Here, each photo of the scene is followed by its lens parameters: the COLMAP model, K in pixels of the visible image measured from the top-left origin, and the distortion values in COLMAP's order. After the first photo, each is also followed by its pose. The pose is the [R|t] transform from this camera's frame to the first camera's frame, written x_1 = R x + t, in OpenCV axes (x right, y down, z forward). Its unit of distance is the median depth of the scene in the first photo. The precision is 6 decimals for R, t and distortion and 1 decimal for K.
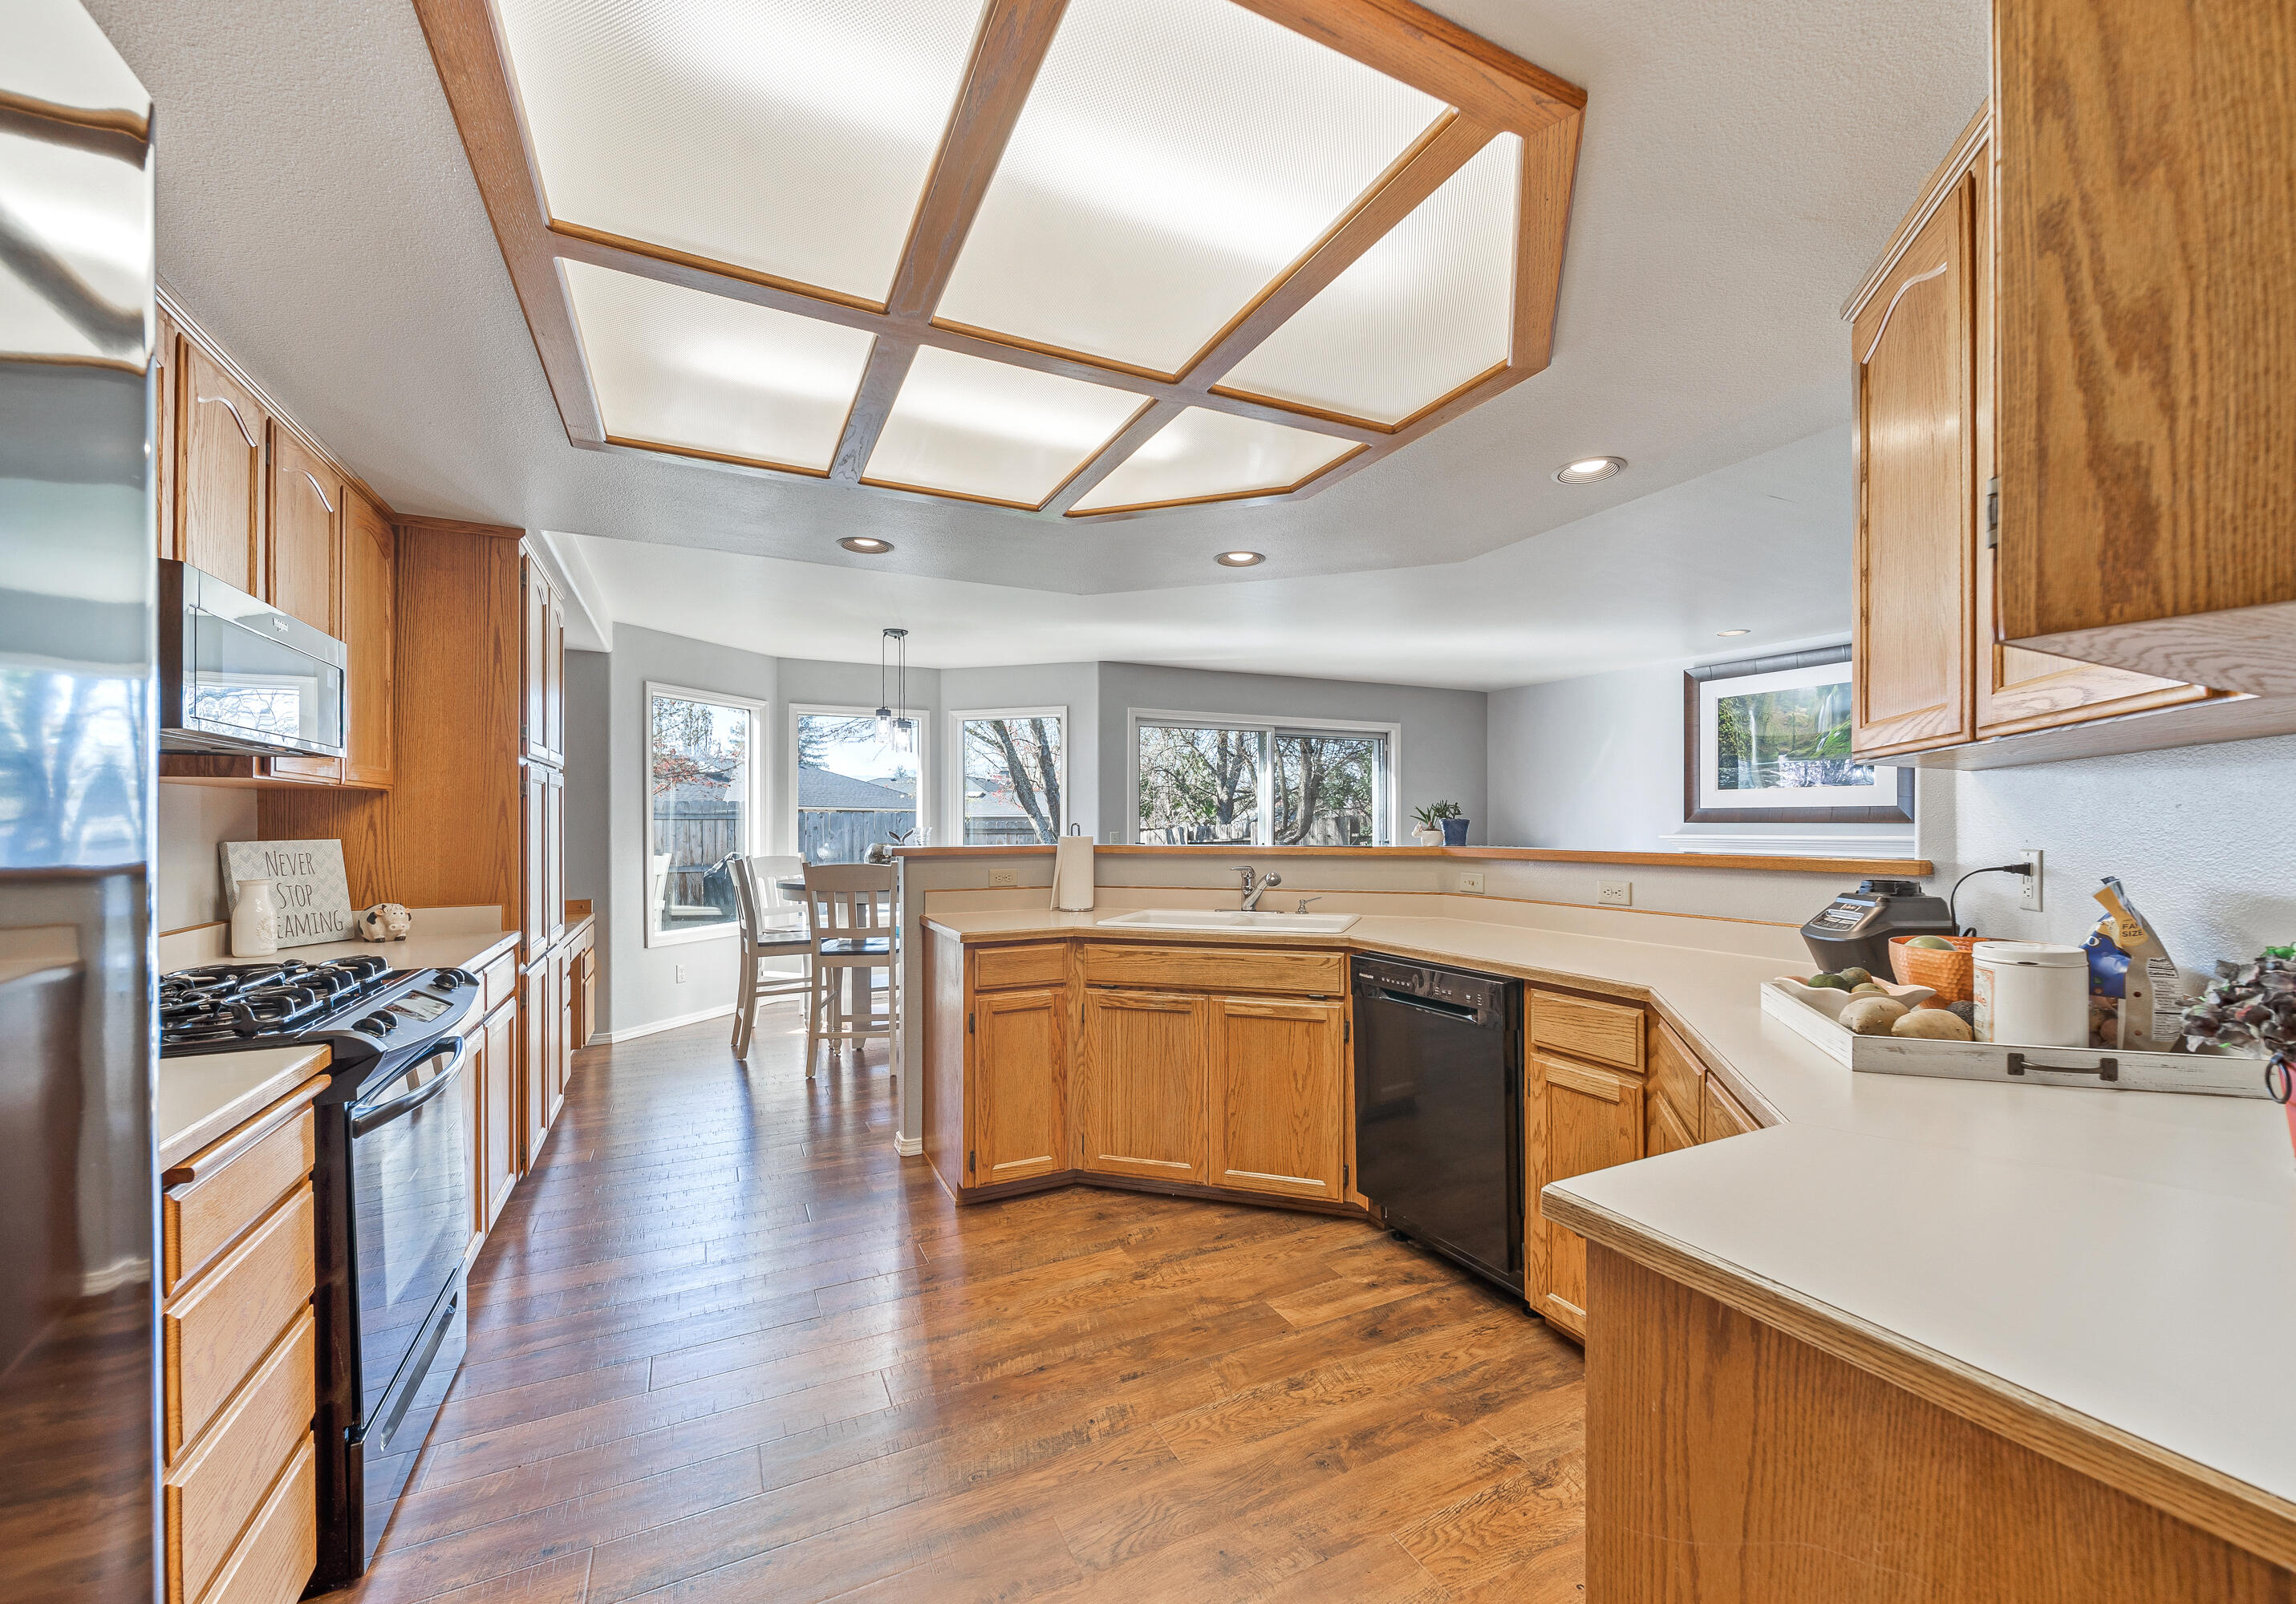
lens RADIAL K [[910.7, 0, 1158.5], [0, 910.7, 815.6], [0, 0, 1]] dist [-0.003463, -0.000102]
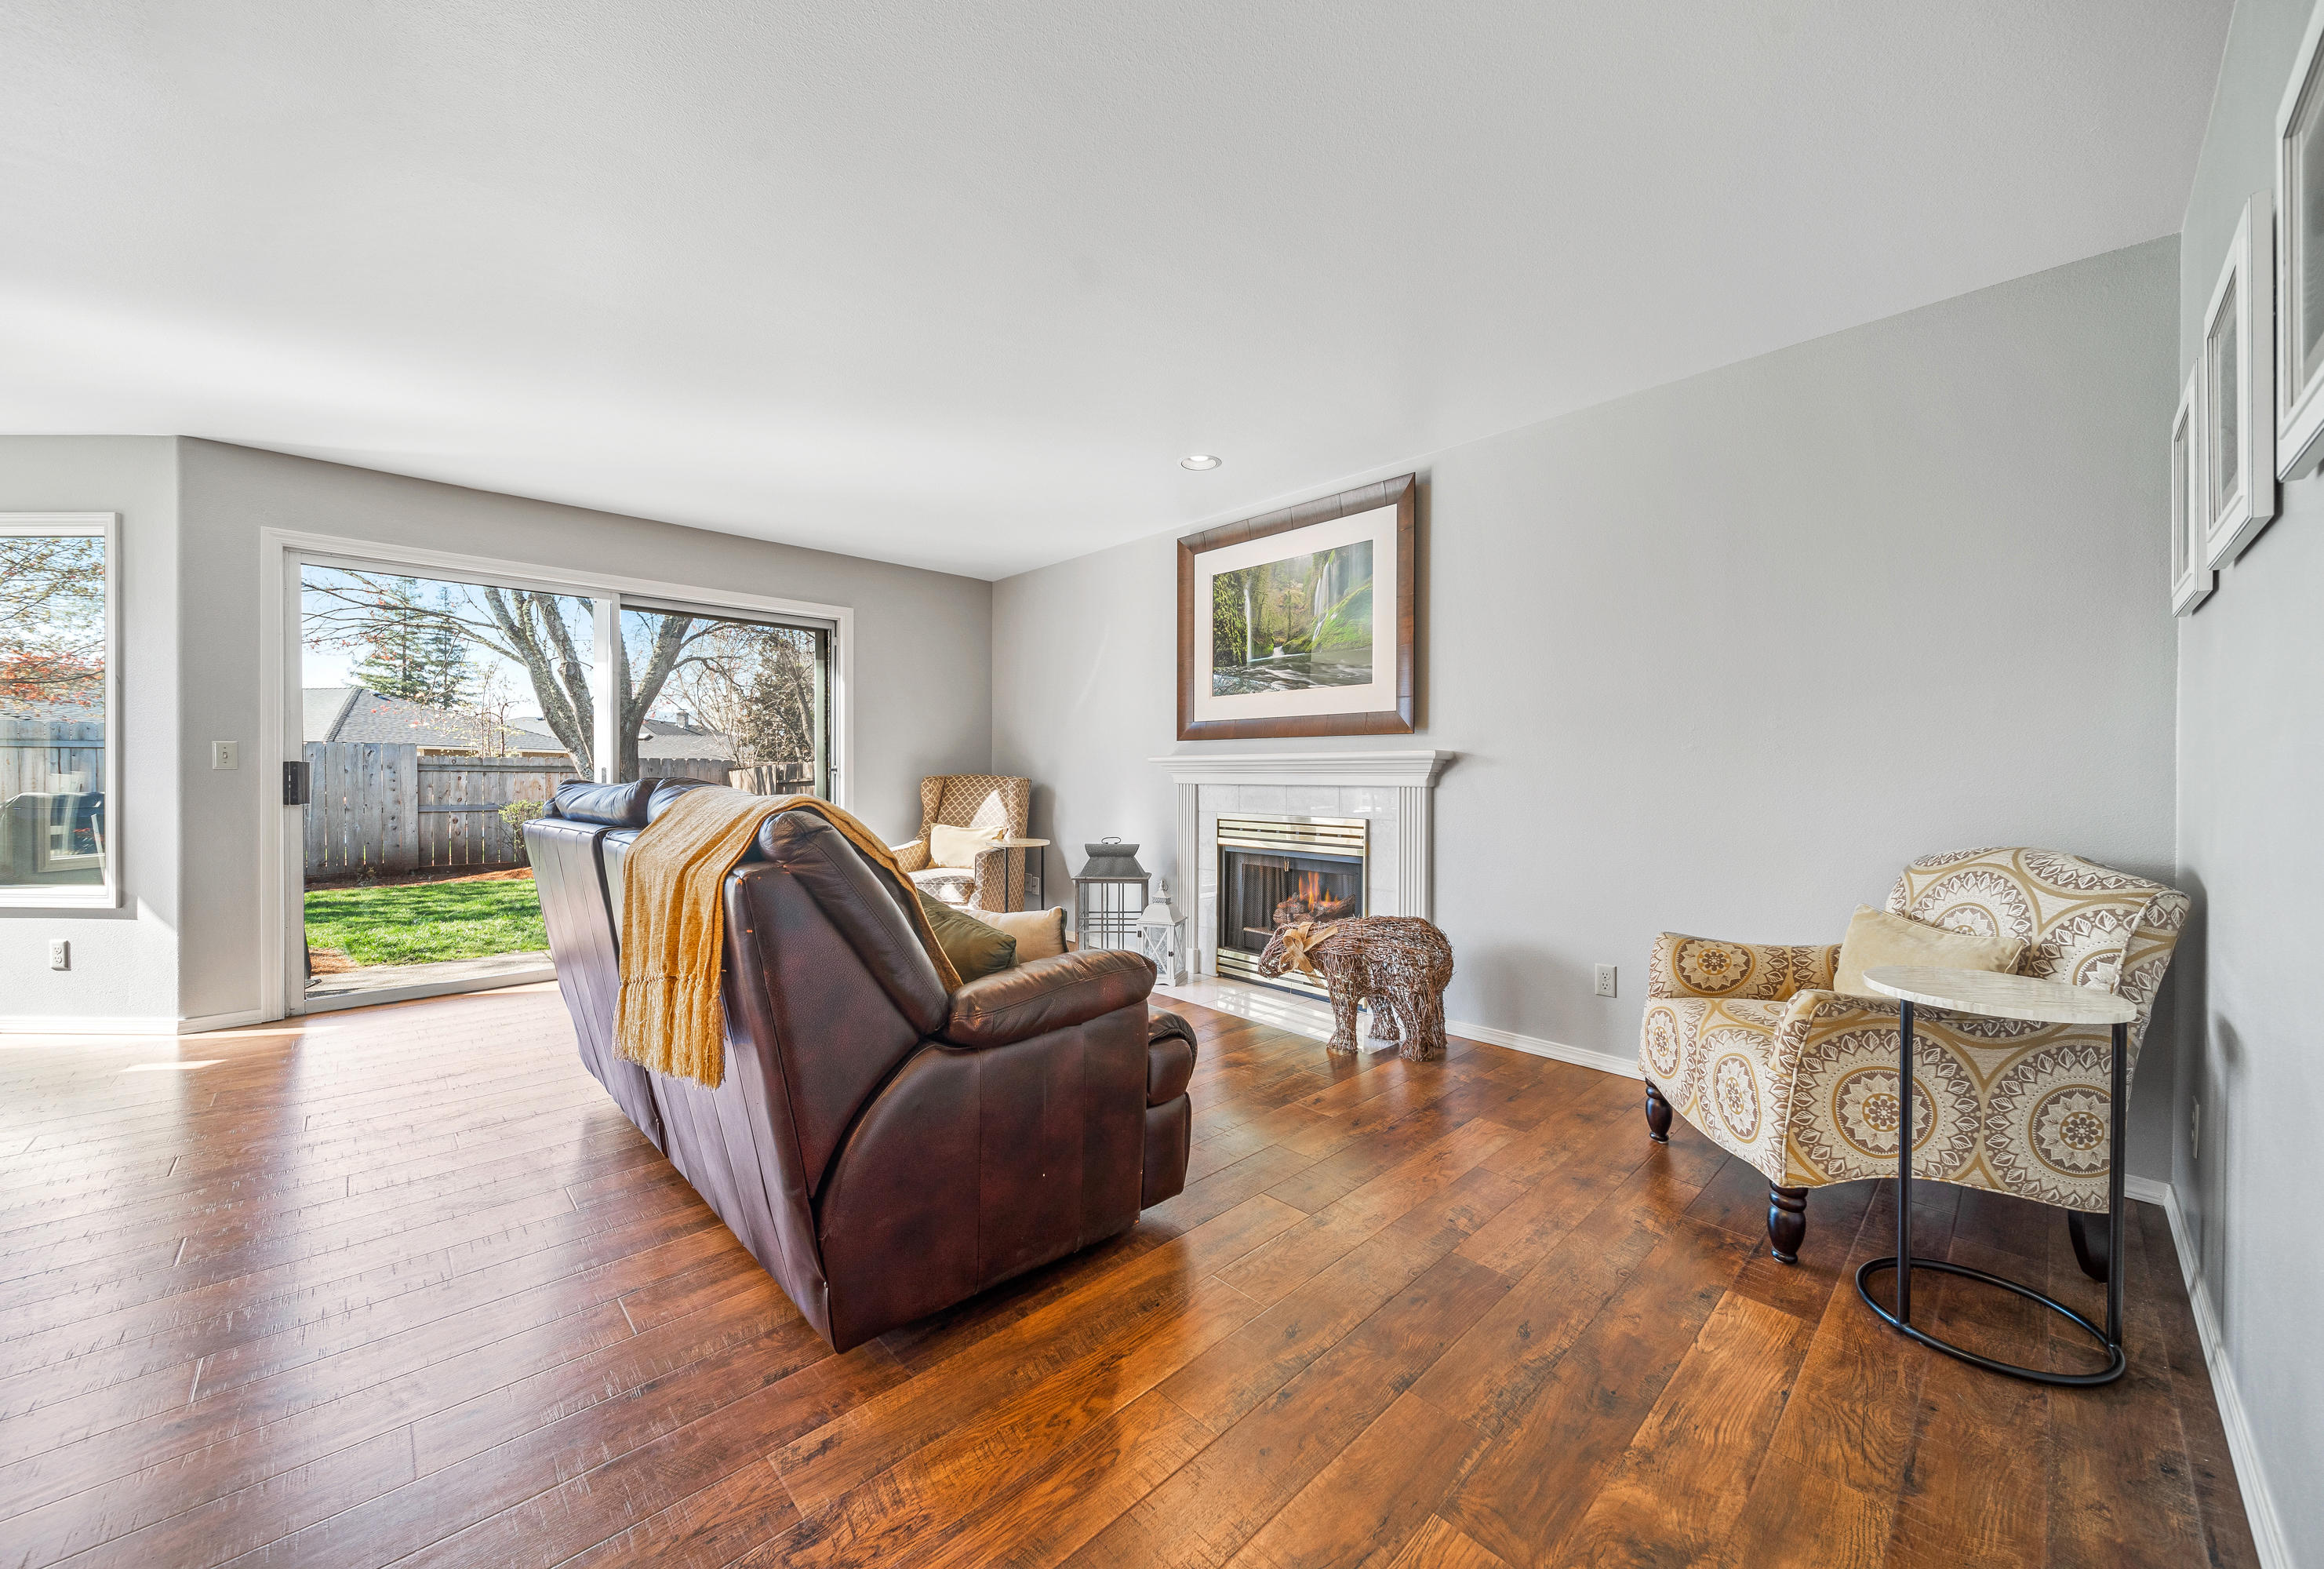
lens RADIAL K [[838.3, 0, 1161.1], [0, 838.3, 770.7], [0, 0, 1]] dist [0.001995, 0.000011]
pose [[0.958133, 0.006444, 0.286252, 0.377116], [-0.007141, 0.999974, 0.001389, 0.030386], [-0.286236, -0.003375, 0.958153, 0.352439]]
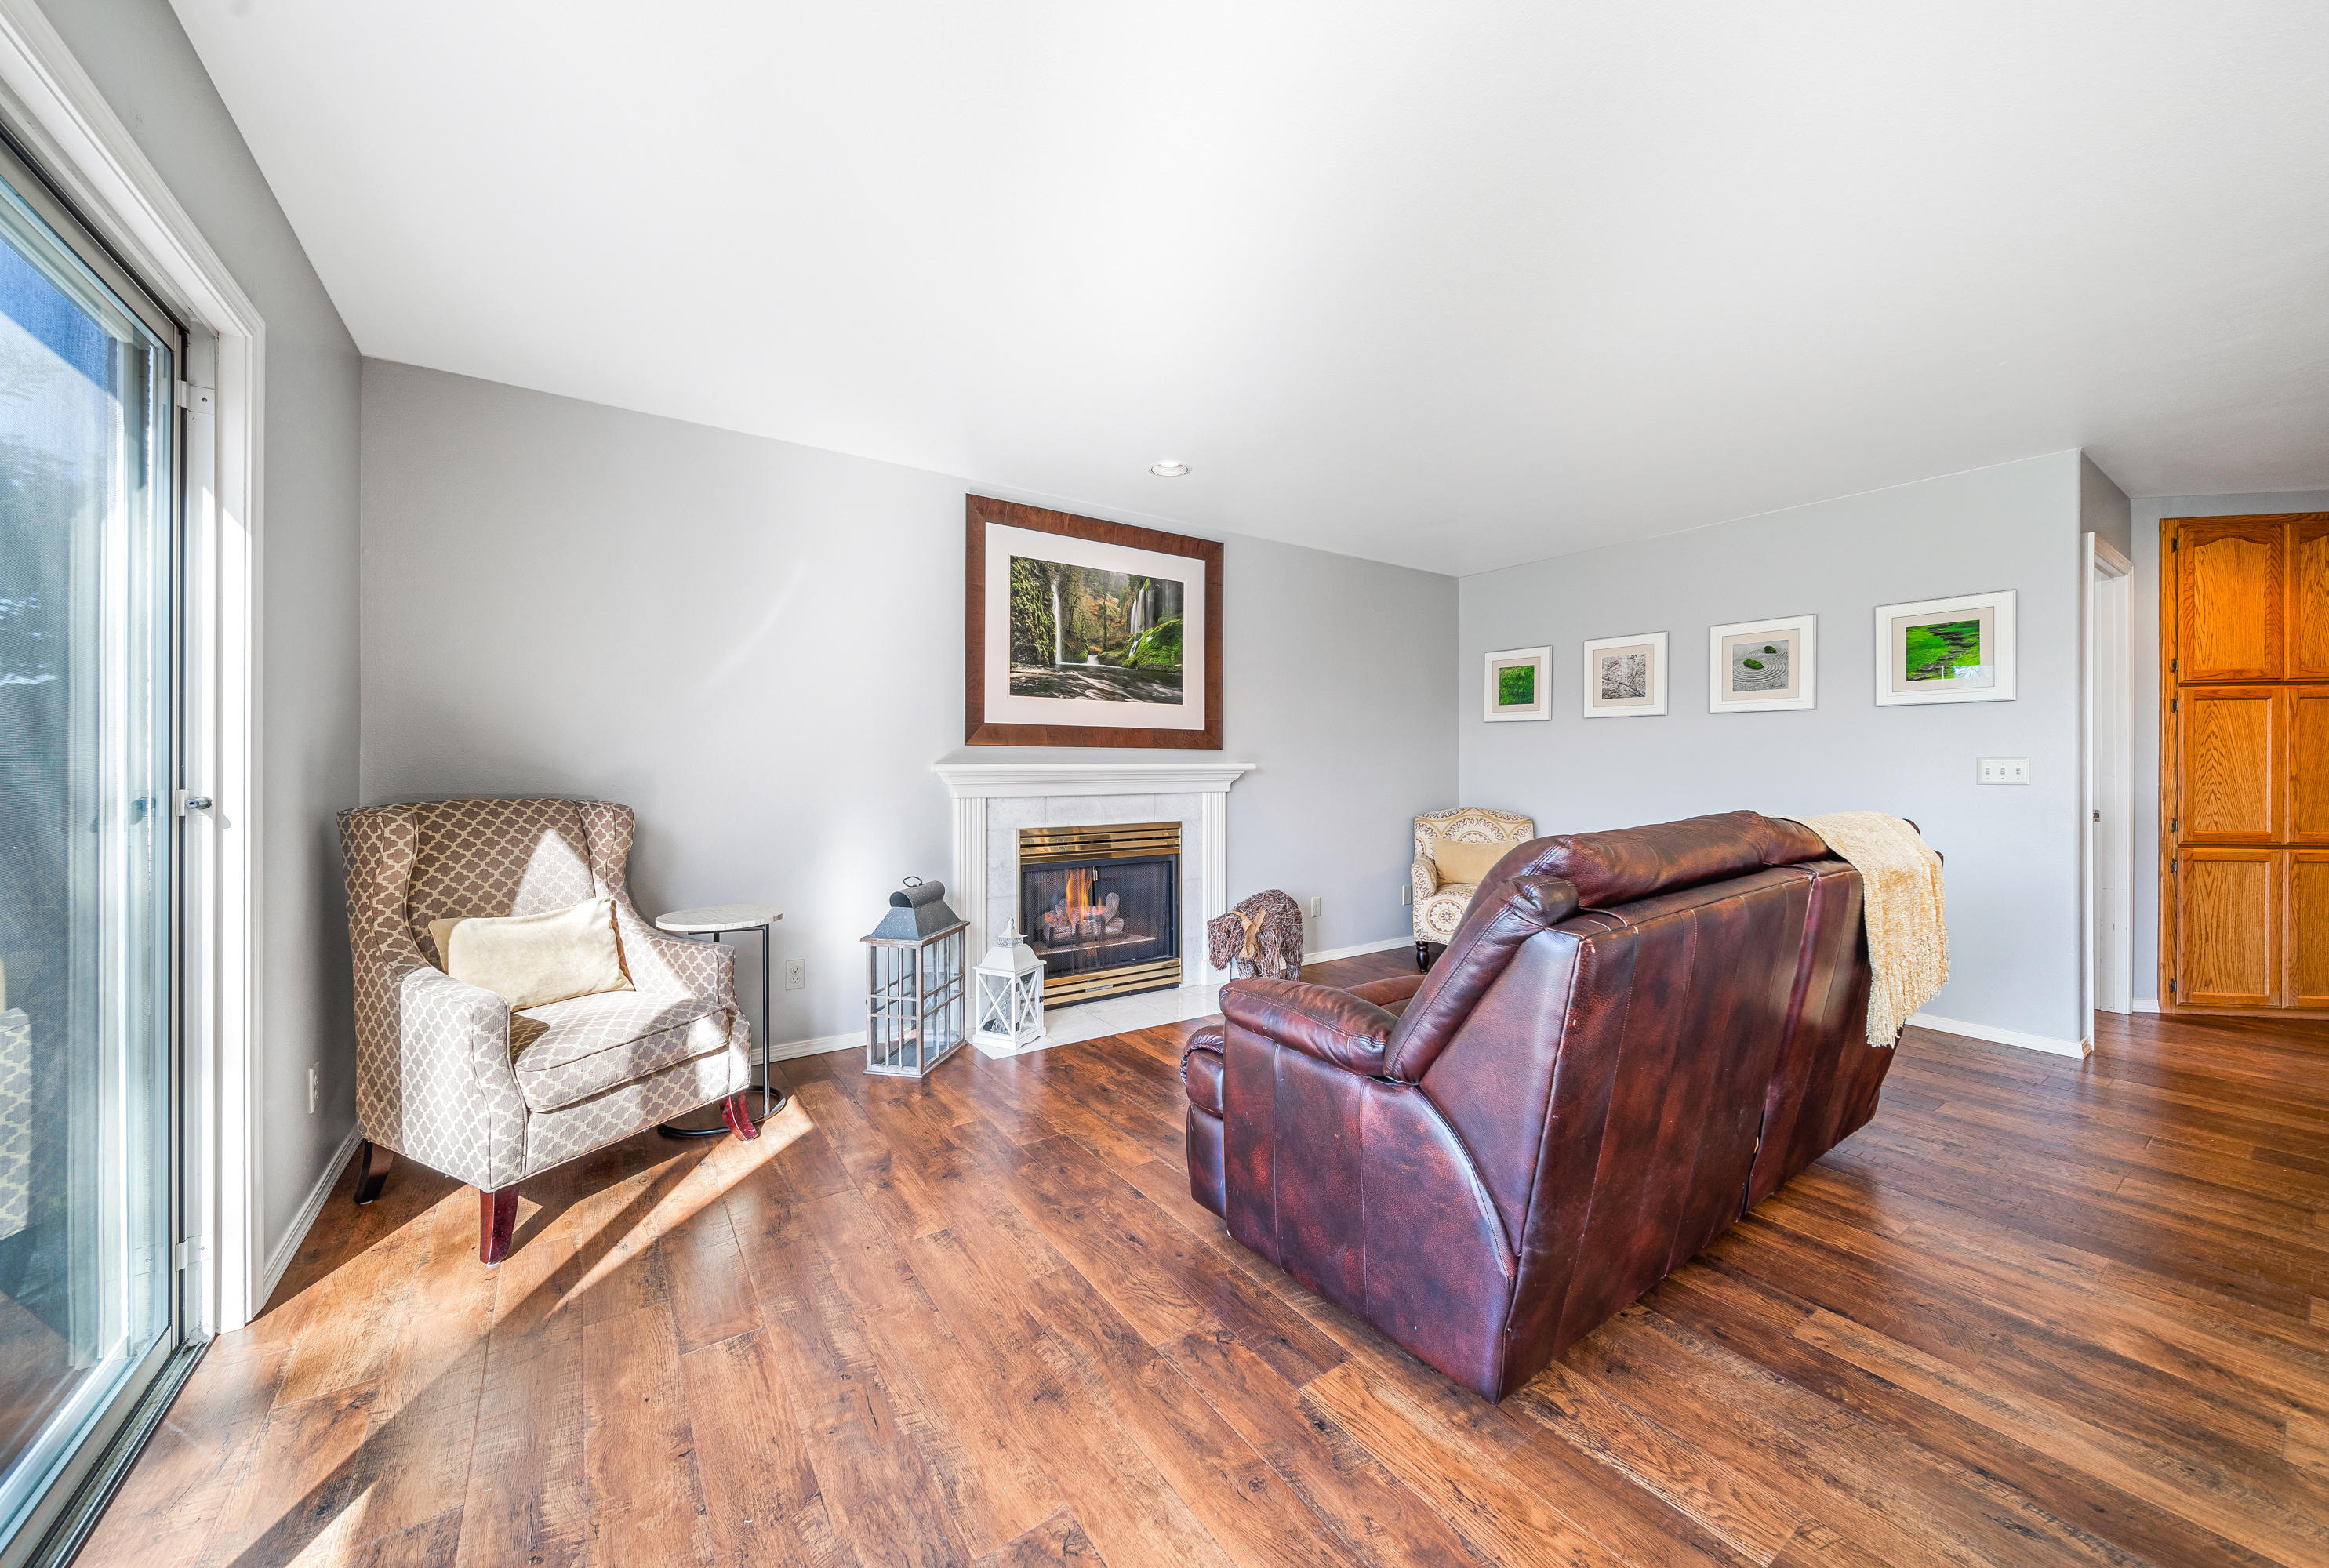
lens RADIAL K [[839.9, 0, 1171.0], [0, 839.9, 771.9], [0, 0, 1]] dist [0.001995, 0.000011]
pose [[-0.154805, -0.001443, 0.987944, 0.010243], [-0.001093, 0.999999, 0.001290, 0.023635], [-0.987944, -0.000880, -0.154806, 0.976019]]
